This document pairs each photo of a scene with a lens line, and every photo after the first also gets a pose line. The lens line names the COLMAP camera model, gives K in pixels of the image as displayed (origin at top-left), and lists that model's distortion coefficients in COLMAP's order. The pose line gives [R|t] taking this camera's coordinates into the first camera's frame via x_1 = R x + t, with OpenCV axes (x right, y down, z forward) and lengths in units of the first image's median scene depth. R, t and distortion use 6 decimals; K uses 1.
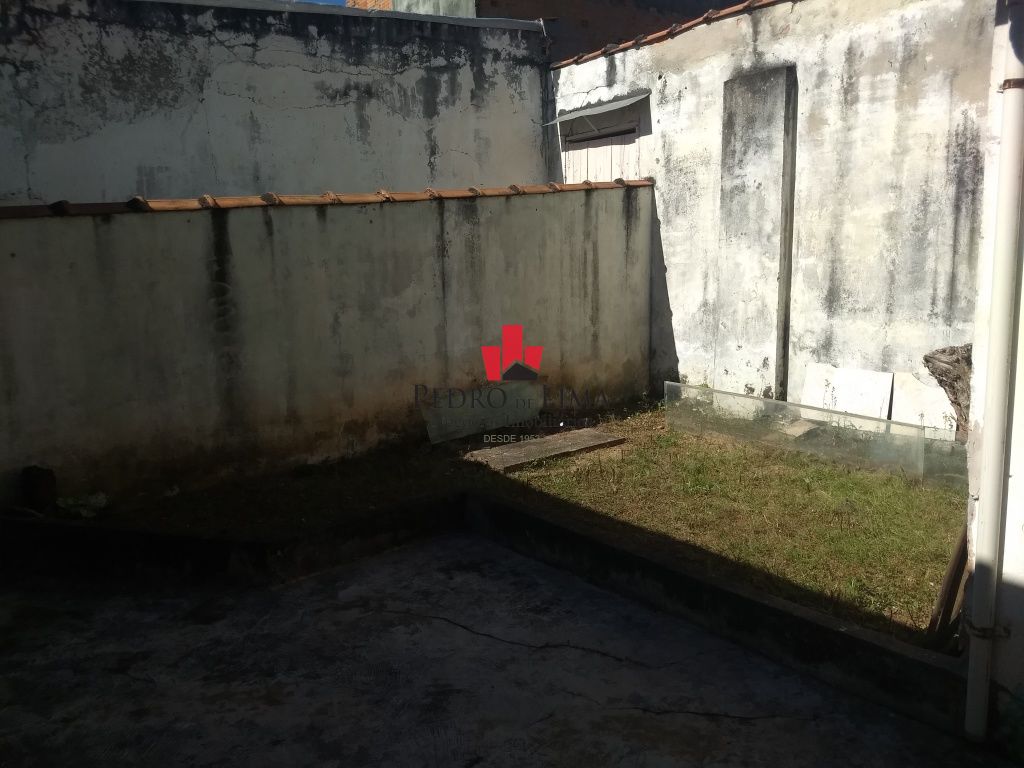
lens RADIAL K [[802.0, 0, 508.7], [0, 802.0, 377.4], [0, 0, 1]] dist [0.053744, -0.044662]
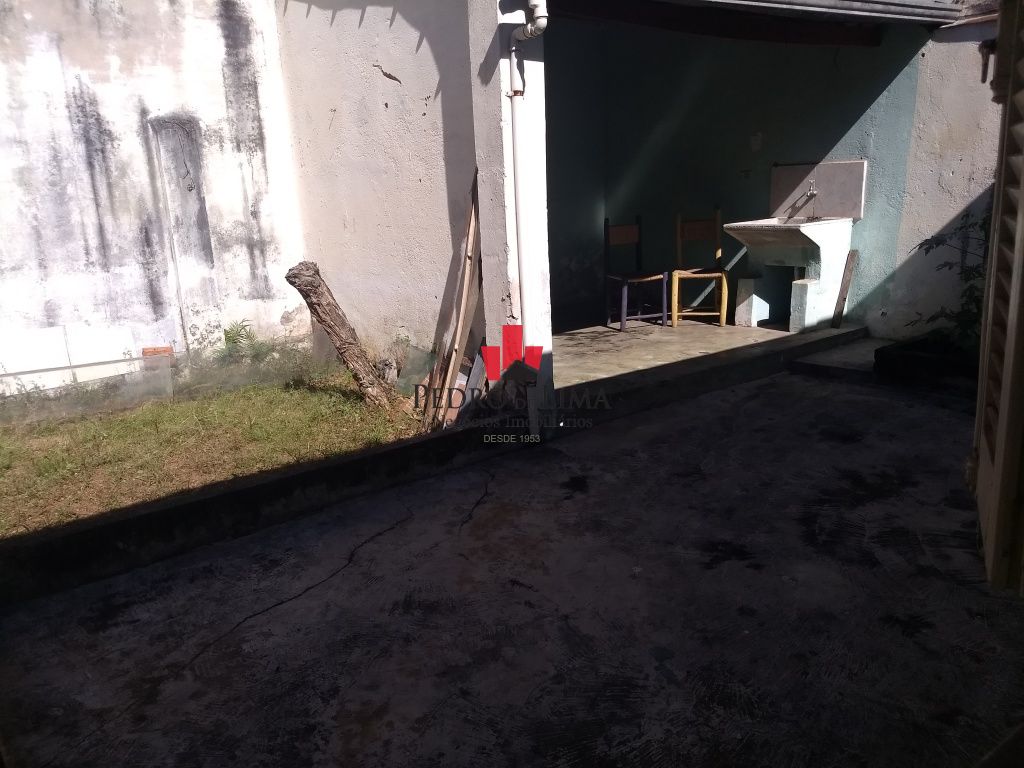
lens RADIAL K [[802.0, 0, 506.4], [0, 802.0, 383.8], [0, 0, 1]] dist [0.053744, -0.044662]
pose [[0.047988, -0.232544, 0.971401, -0.556943], [0.202989, 0.954498, 0.218470, -0.049119], [-0.978004, 0.186700, 0.093008, 0.388986]]
